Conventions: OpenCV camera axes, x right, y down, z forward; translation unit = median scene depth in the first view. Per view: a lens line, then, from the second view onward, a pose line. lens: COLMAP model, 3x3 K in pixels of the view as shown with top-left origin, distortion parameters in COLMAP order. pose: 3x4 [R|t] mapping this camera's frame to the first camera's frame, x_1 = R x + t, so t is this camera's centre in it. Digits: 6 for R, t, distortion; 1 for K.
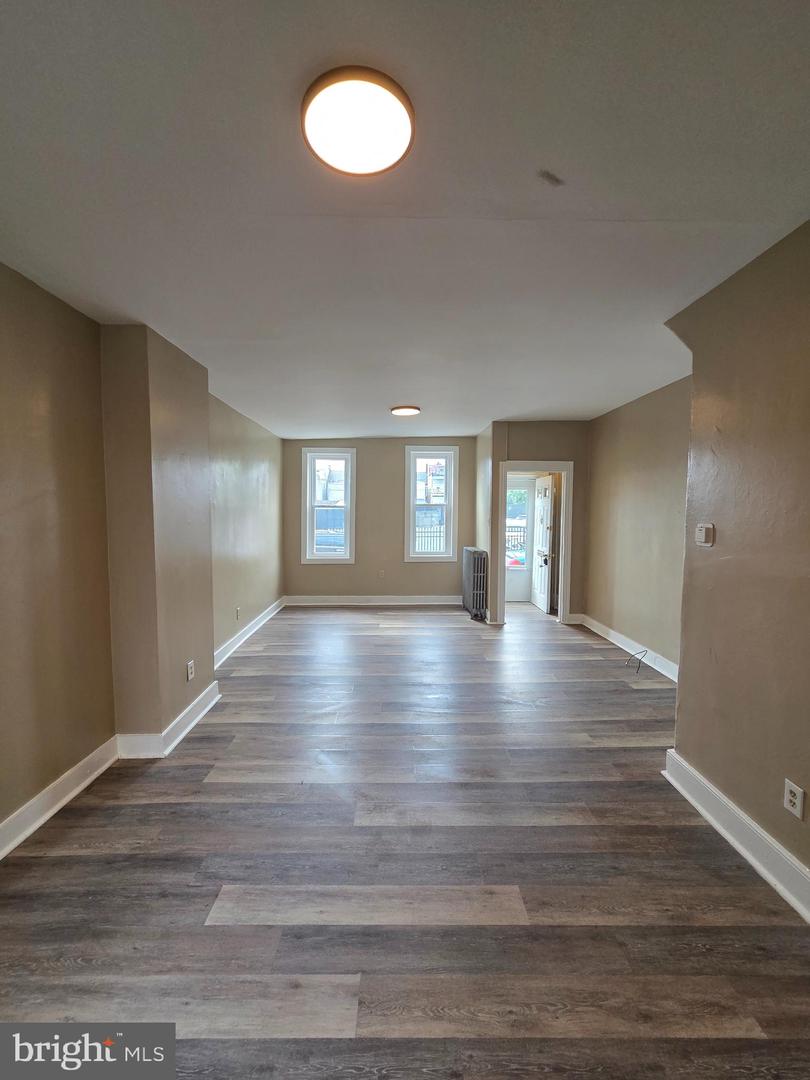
lens RADIAL K [[444.8, 0, 403.4], [0, 444.8, 538.5], [0, 0, 1]] dist [0.012510, 0.000208]
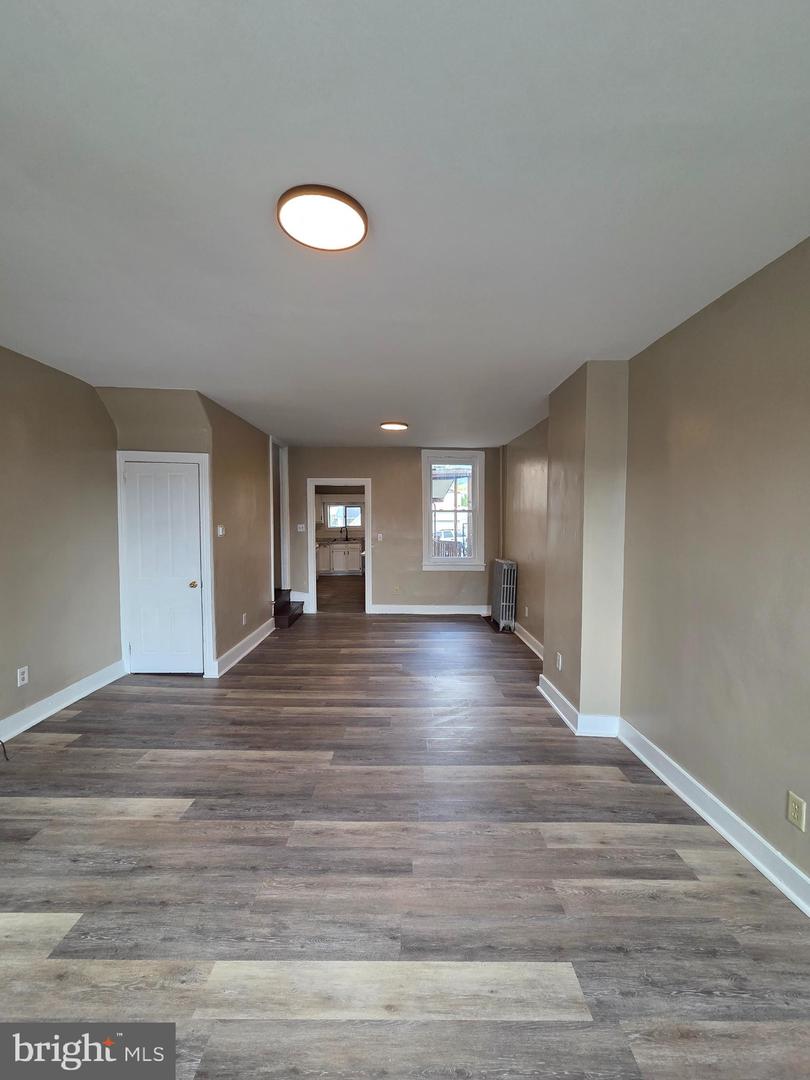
lens RADIAL K [[444.8, 0, 403.6], [0, 444.8, 540.5], [0, 0, 1]] dist [0.012510, 0.000208]
pose [[-0.999936, -0.001273, 0.011273, -0.087976], [-0.000011, 0.993793, 0.111249, -0.116389], [-0.011345, 0.111241, -0.993729, 1.860975]]
